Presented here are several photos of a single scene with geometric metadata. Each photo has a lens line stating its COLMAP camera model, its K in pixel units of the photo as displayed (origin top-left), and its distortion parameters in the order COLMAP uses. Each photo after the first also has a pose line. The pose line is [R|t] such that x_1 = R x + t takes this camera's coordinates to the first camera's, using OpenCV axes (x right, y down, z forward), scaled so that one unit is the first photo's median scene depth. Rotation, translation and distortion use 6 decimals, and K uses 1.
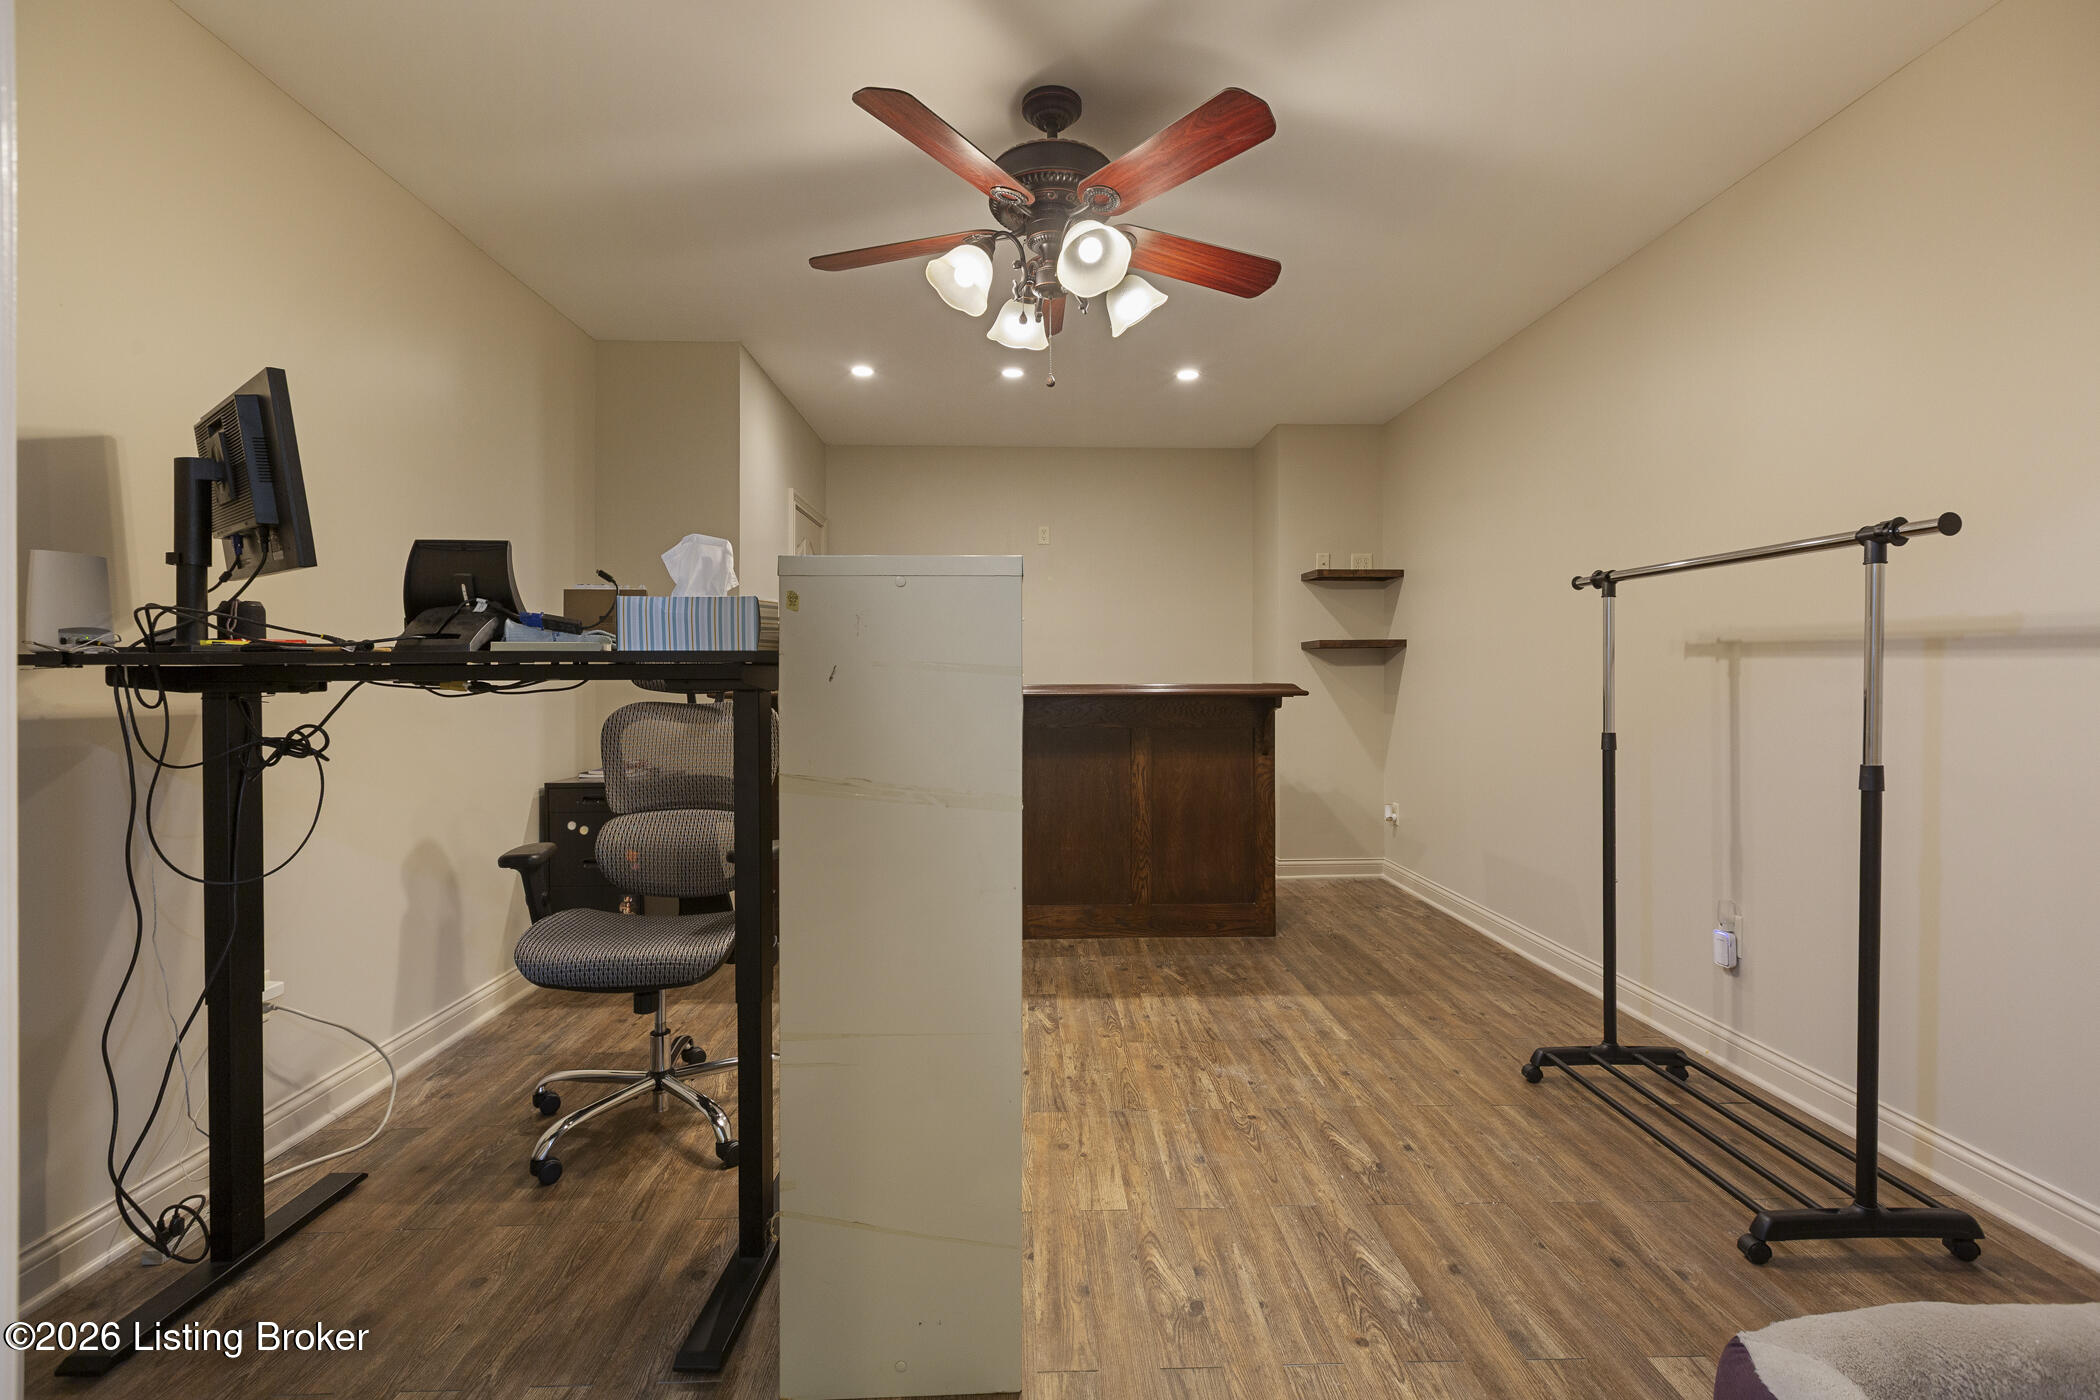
lens RADIAL K [[940.1, 0, 1052.6], [0, 940.1, 692.2], [0, 0, 1]] dist [0.006794, -0.000960]
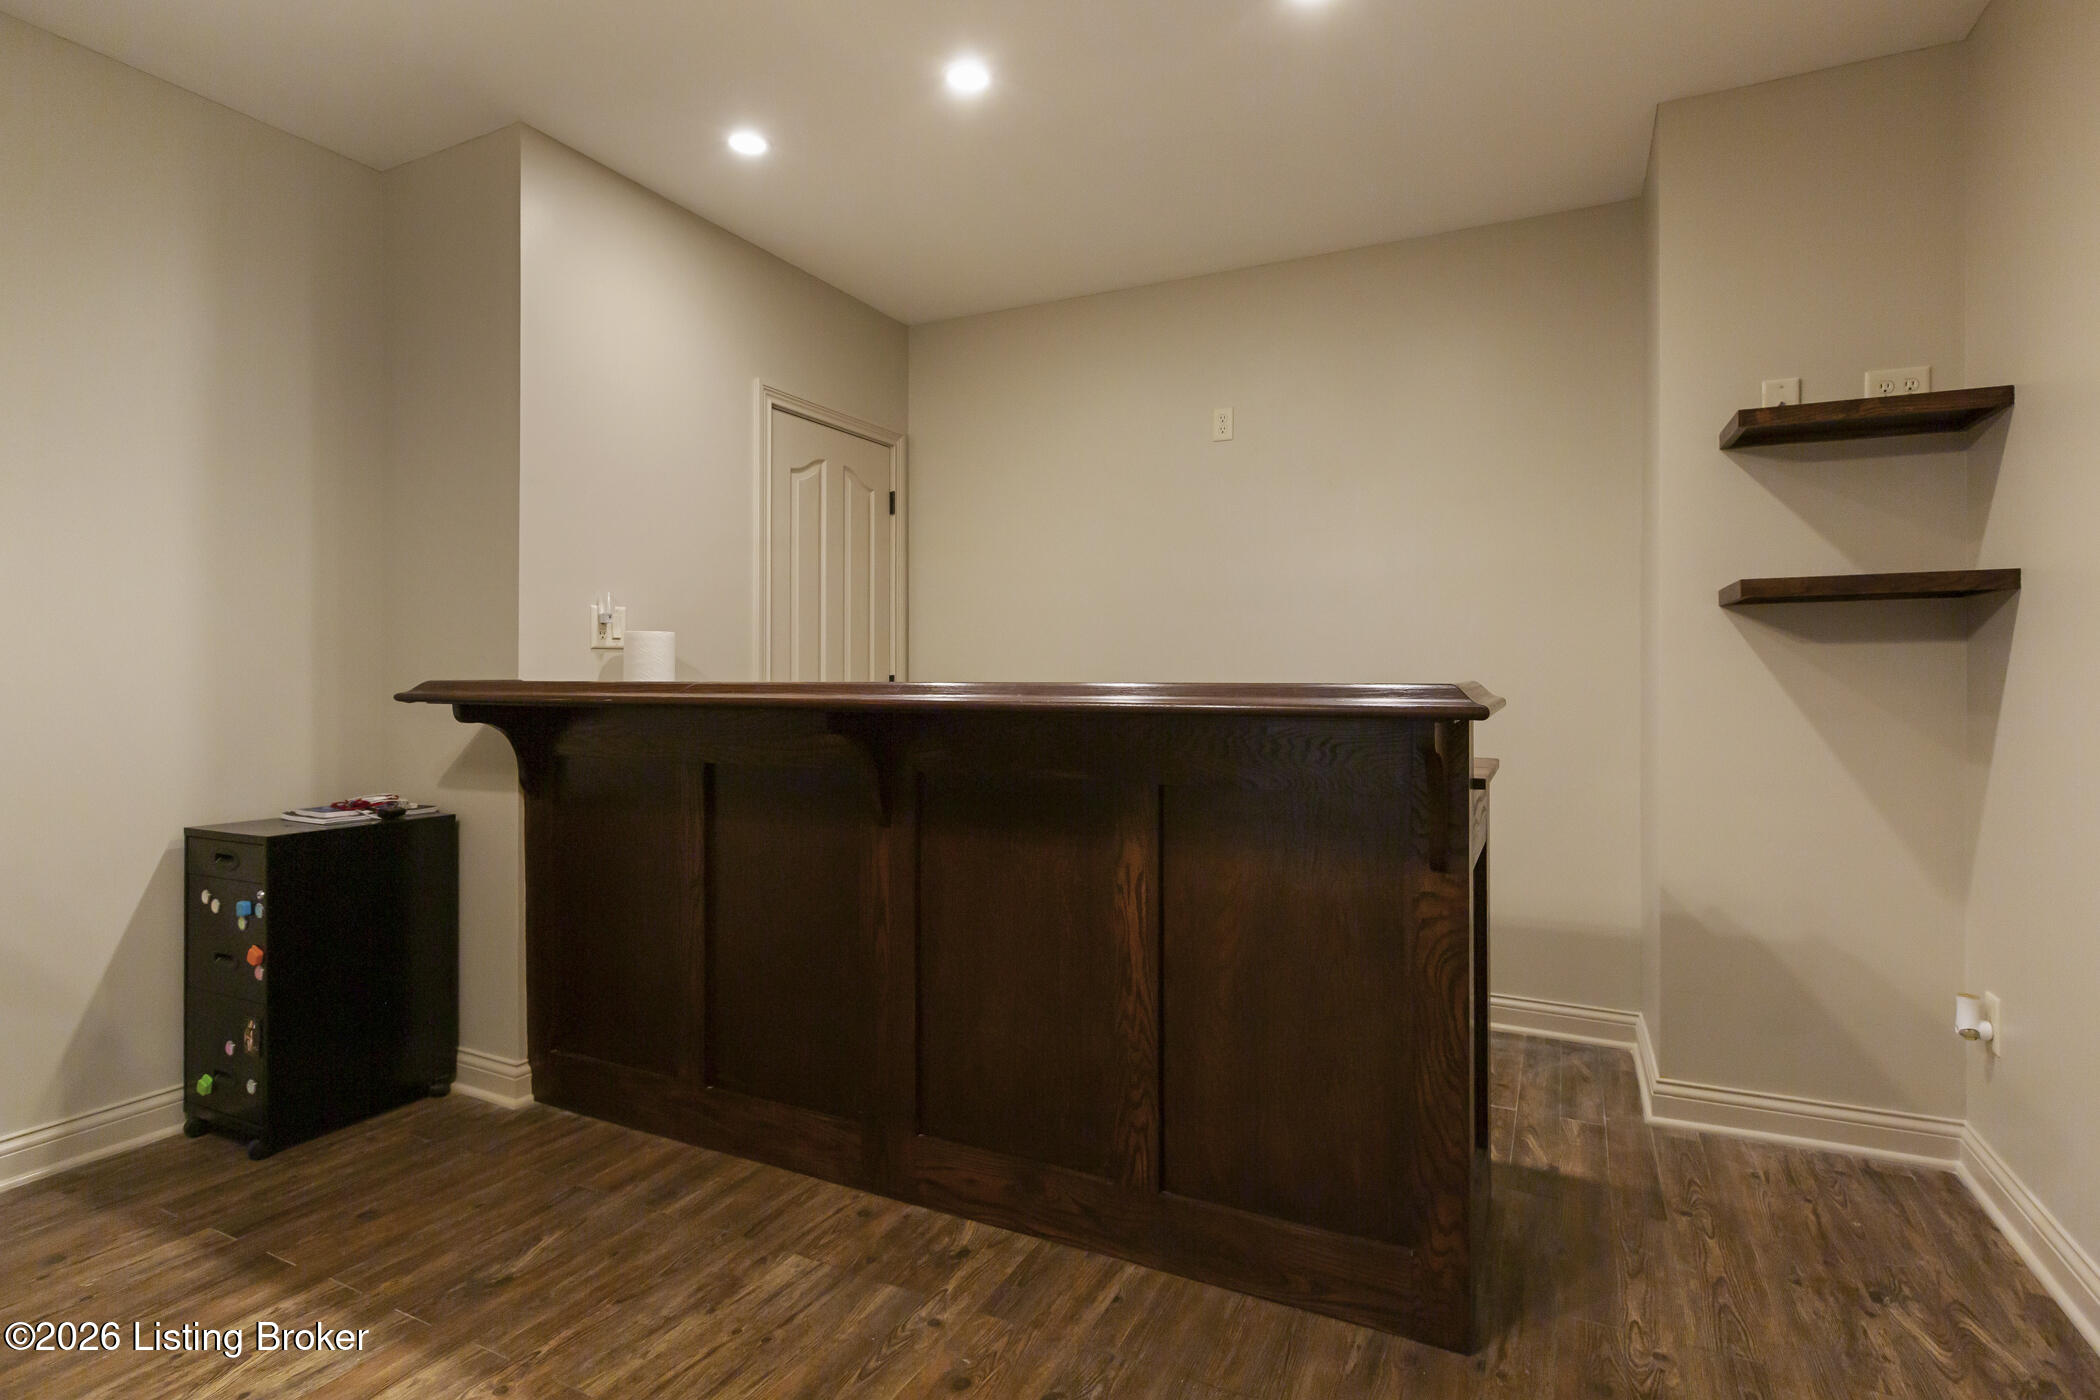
lens RADIAL K [[1030.4, 0, 1046.3], [0, 1030.4, 690.6], [0, 0, 1]] dist [0.003019, -0.000078]
pose [[0.878401, 0.009668, -0.477826, 0.235136], [-0.009697, 0.999950, 0.002407, -0.004745], [0.477825, 0.002519, 0.878451, 0.460741]]
